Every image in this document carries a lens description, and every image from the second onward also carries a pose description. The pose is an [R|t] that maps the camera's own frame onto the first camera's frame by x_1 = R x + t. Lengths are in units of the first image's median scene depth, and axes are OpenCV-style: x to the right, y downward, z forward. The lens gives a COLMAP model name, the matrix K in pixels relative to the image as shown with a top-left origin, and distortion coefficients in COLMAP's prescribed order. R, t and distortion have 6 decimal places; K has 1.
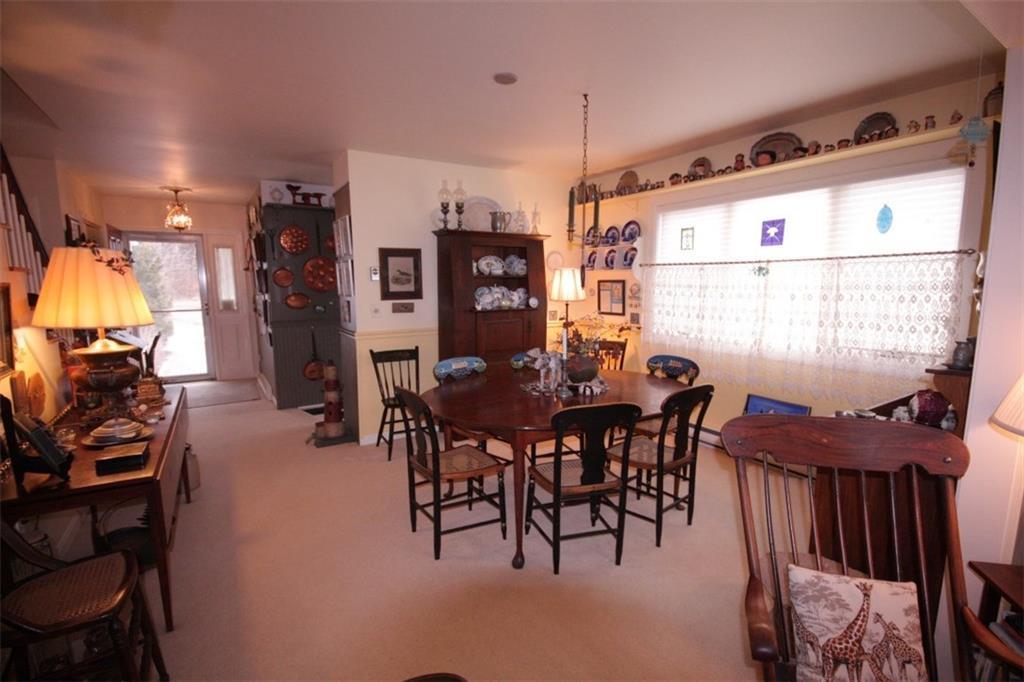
lens RADIAL K [[480.6, 0, 516.3], [0, 480.6, 350.4], [0, 0, 1]] dist [0.000760, -0.000045]
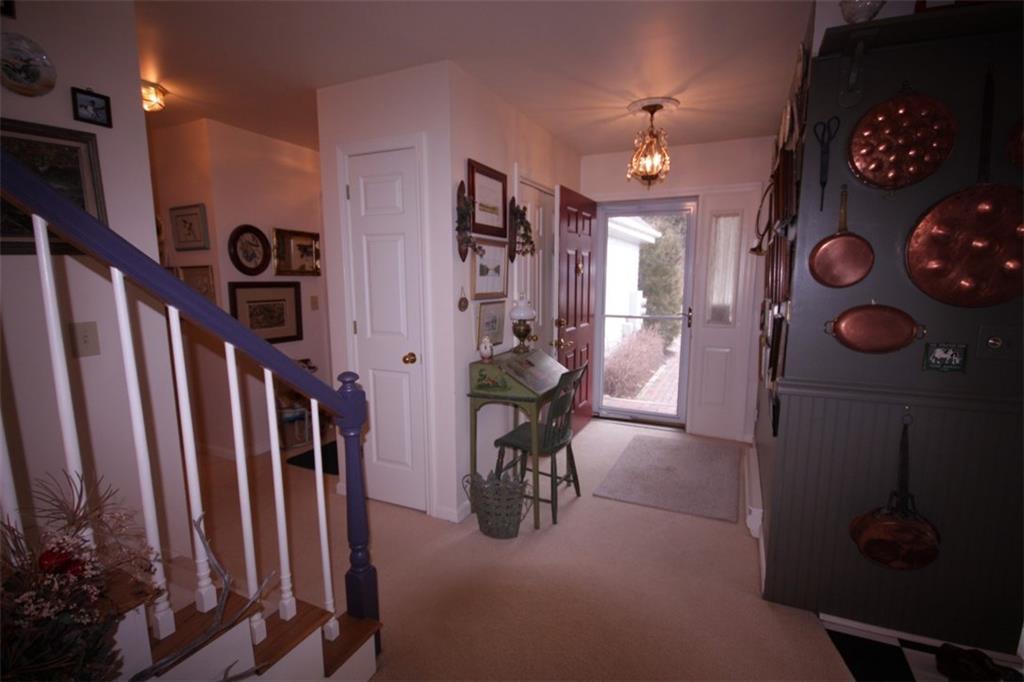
lens RADIAL K [[480.6, 0, 516.3], [0, 480.6, 350.4], [0, 0, 1]] dist [0.000760, -0.000045]
pose [[0.543857, 0.130867, -0.828911, -0.259102], [-0.123216, 0.989513, 0.075379, -0.069296], [0.830083, 0.061140, 0.554278, 0.507429]]
